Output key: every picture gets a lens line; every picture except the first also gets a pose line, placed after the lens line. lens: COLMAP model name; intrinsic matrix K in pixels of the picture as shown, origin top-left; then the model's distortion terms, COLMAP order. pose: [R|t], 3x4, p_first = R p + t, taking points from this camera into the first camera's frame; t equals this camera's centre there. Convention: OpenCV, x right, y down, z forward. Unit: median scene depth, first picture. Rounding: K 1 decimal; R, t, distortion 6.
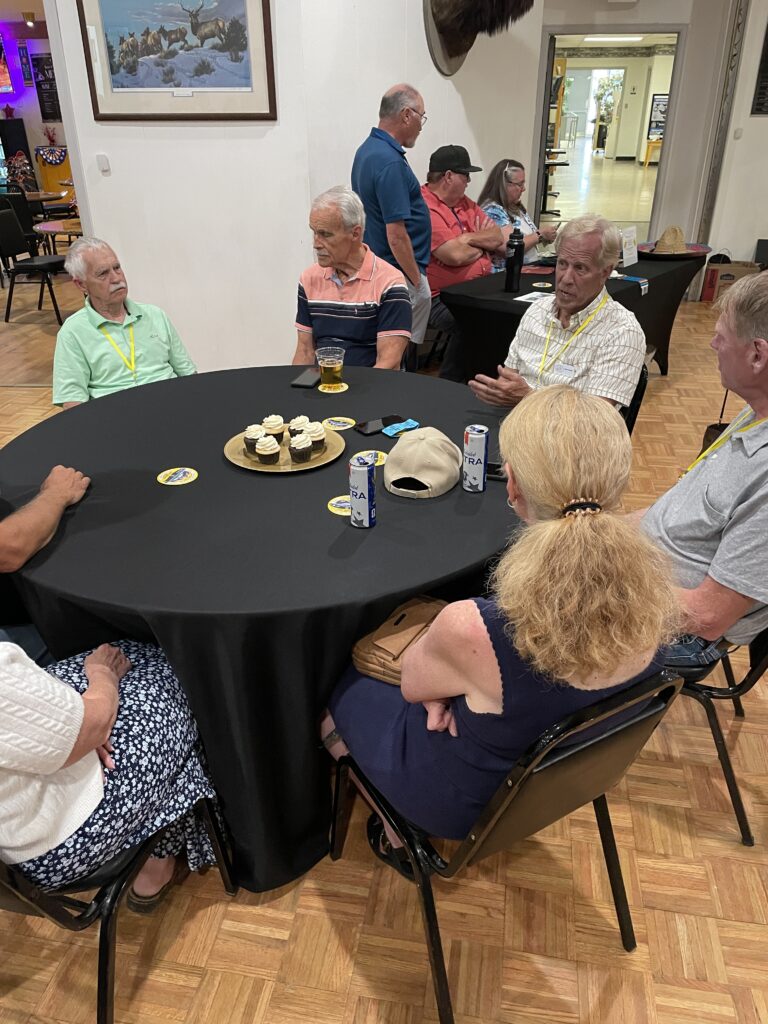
lens RADIAL K [[769.6, 0, 382.6], [0, 769.6, 531.2], [0, 0, 1]] dist [-0.003902, 0.000457]
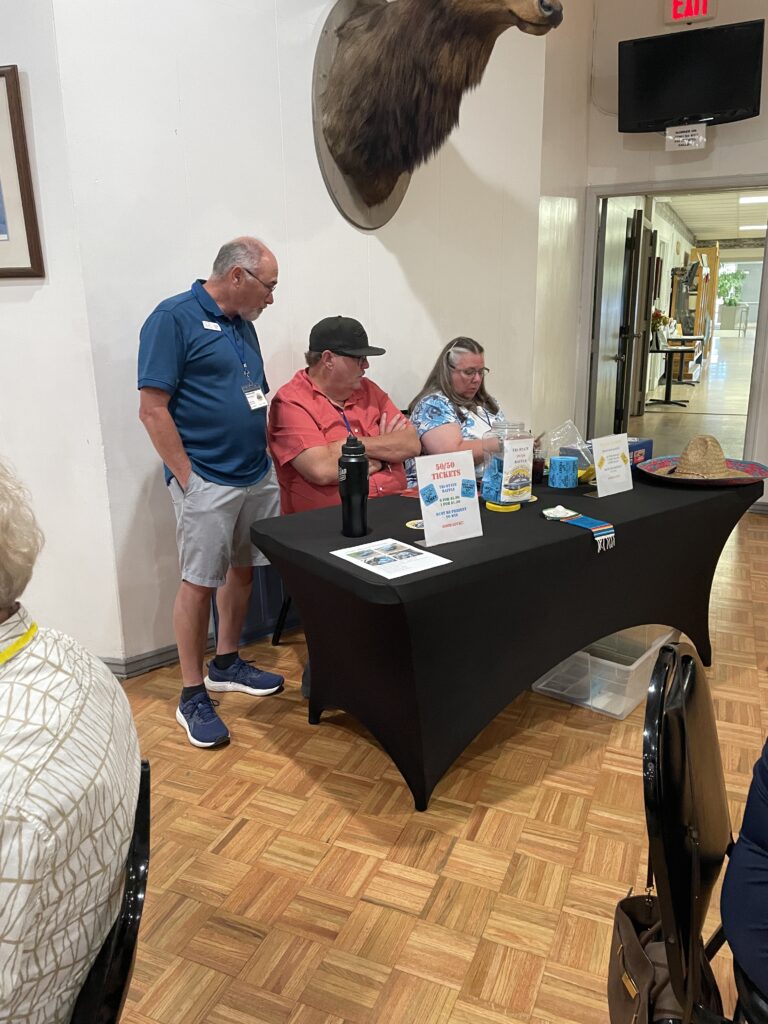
lens RADIAL K [[778.0, 0, 384.0], [0, 778.0, 512.0], [0, 0, 1]] dist [0.083136, -0.102076]
pose [[0.974535, 0.054390, -0.217539, 0.286184], [-0.105595, 0.967151, -0.231234, -0.171662], [0.197816, 0.248316, 0.948266, 0.380616]]
